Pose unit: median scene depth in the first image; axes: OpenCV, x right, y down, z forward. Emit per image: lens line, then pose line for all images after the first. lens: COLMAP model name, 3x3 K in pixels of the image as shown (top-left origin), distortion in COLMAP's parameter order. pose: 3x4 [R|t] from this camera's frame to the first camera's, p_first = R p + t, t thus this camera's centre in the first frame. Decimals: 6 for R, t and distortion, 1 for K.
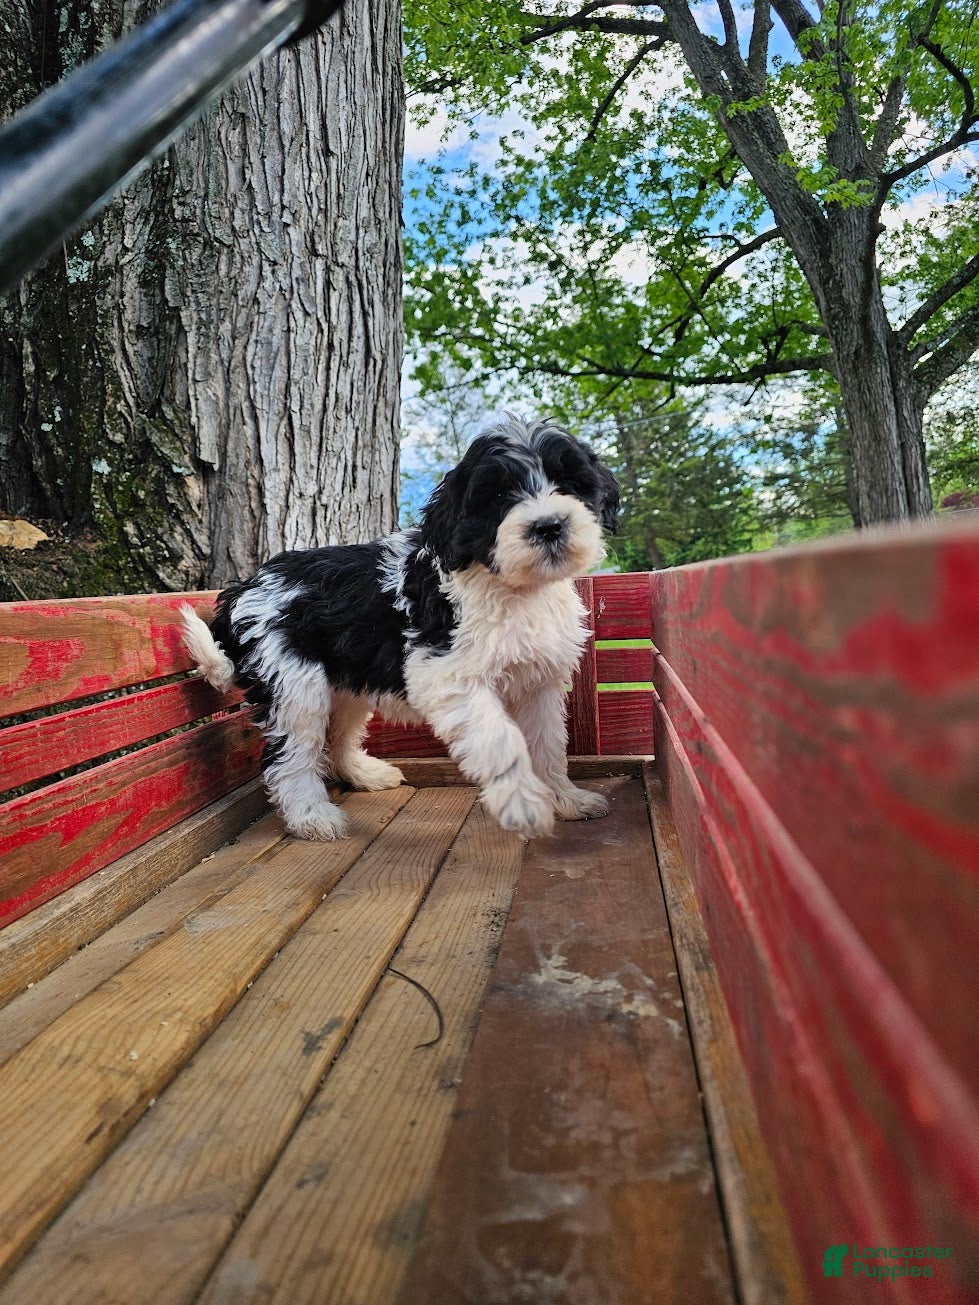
lens RADIAL K [[909.8, 0, 494.8], [0, 909.8, 653.6], [0, 0, 1]] dist [0.026159, -0.030110]
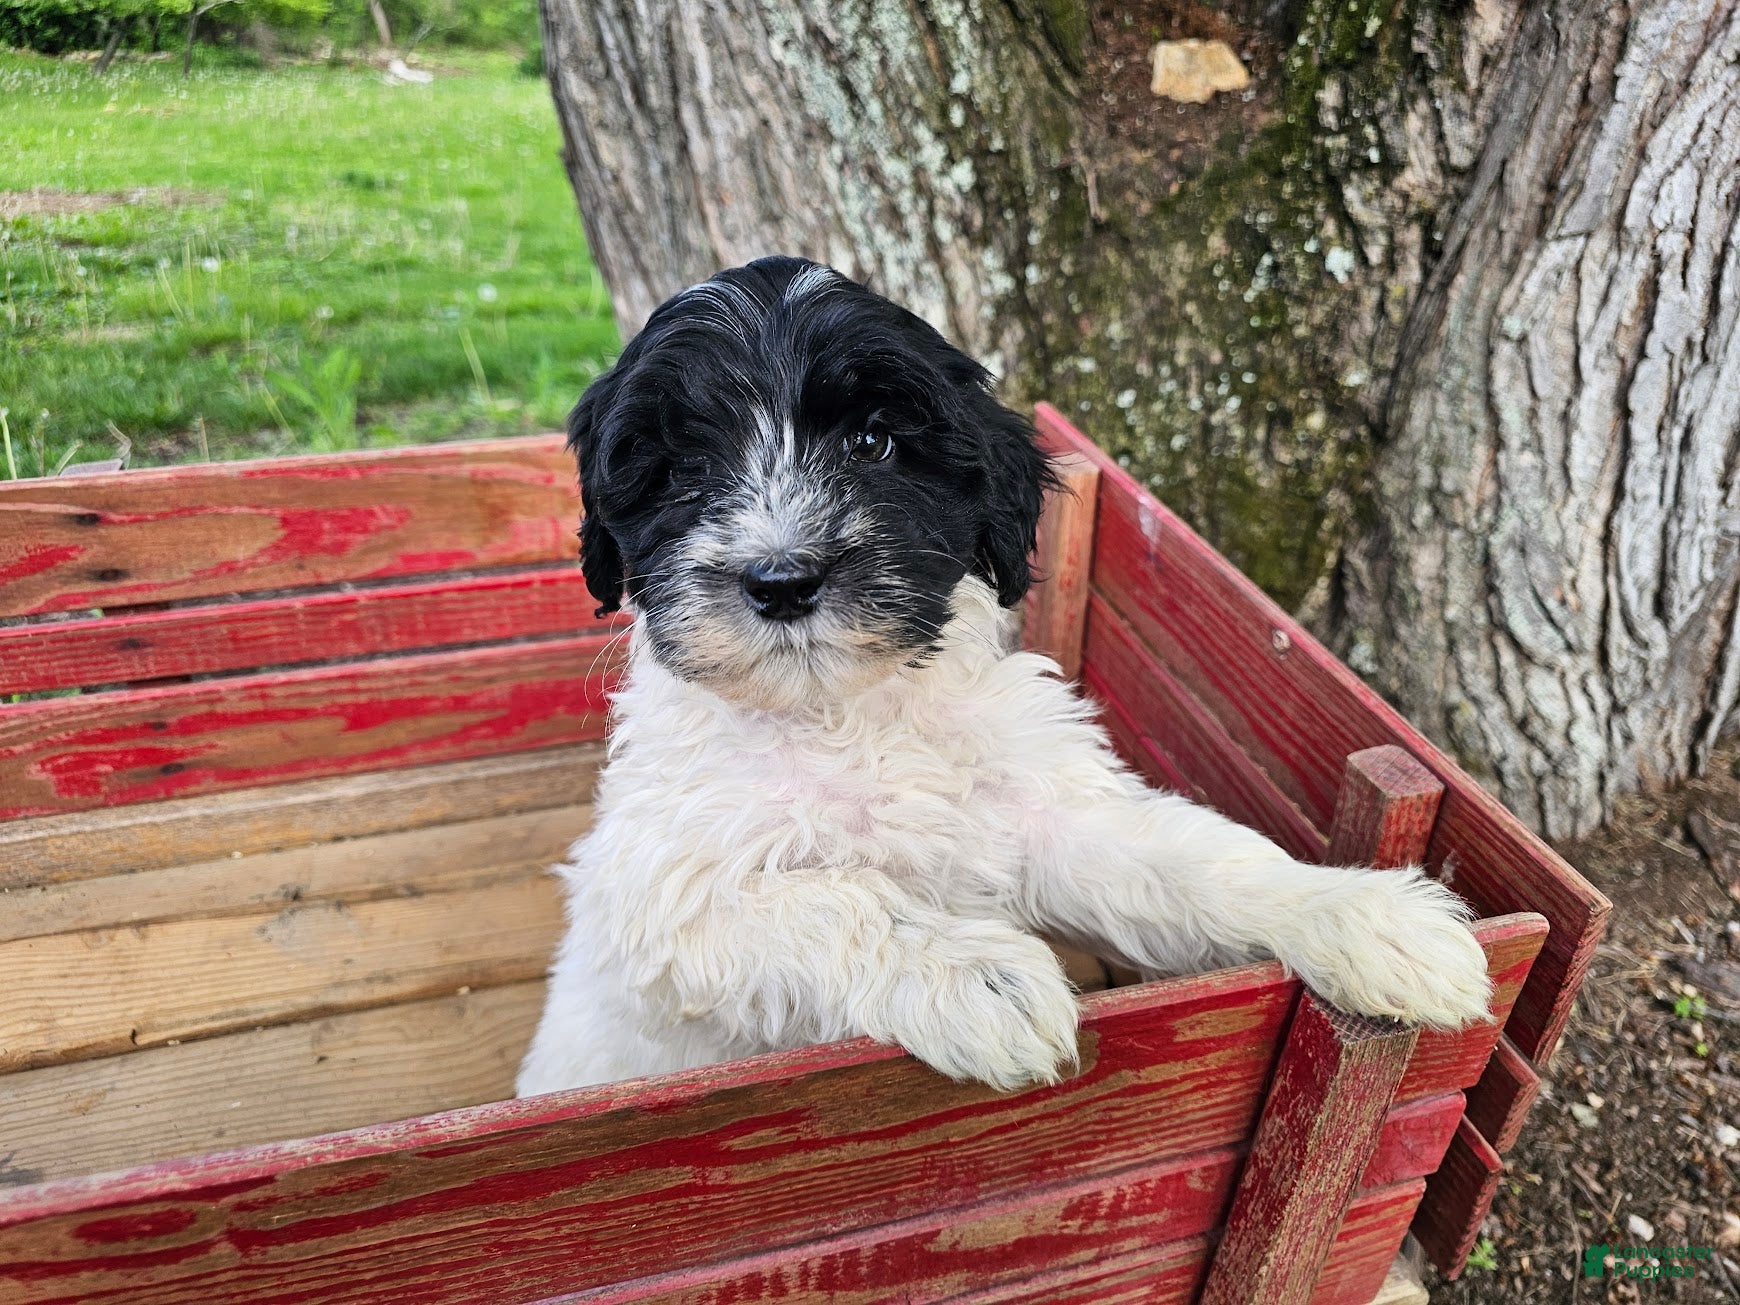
lens RADIAL K [[1213.1, 0, 843.8], [0, 1213.1, 618.7], [0, 0, 1]] dist [0.026159, -0.030110]
pose [[0.371629, 0.524764, -0.765843, 0.198789], [-0.116820, 0.844798, 0.522177, -0.206268], [0.921002, -0.104590, 0.375254, 0.406546]]
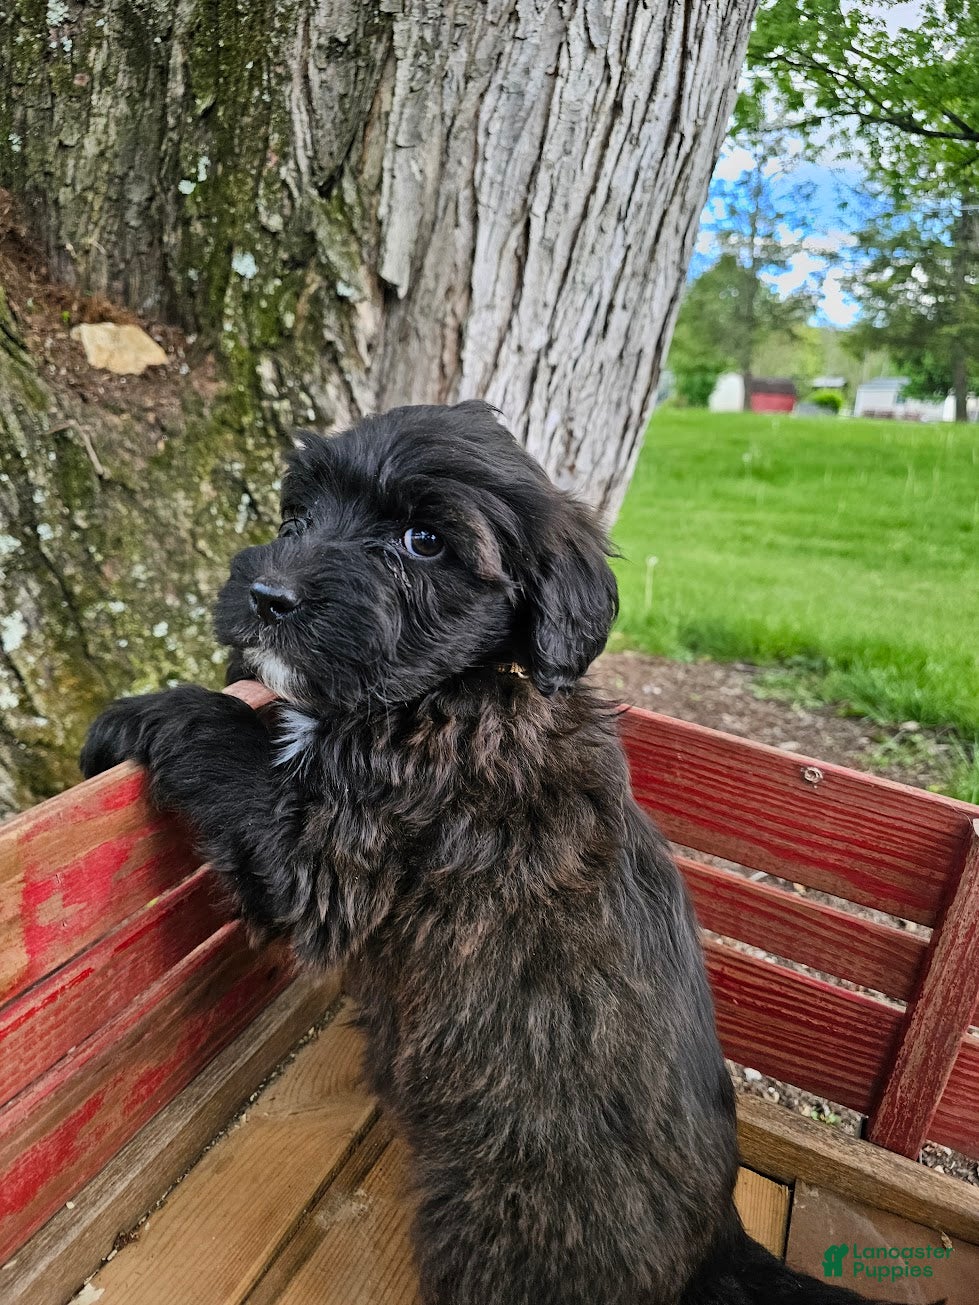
lens RADIAL K [[909.8, 0, 482.0], [0, 909.8, 636.1], [0, 0, 1]] dist [0.026159, -0.030110]
pose [[0.945212, 0.253460, -0.205747, -0.049853], [-0.196367, 0.944904, 0.261909, -0.150387], [0.260794, -0.207158, 0.942906, 0.331808]]
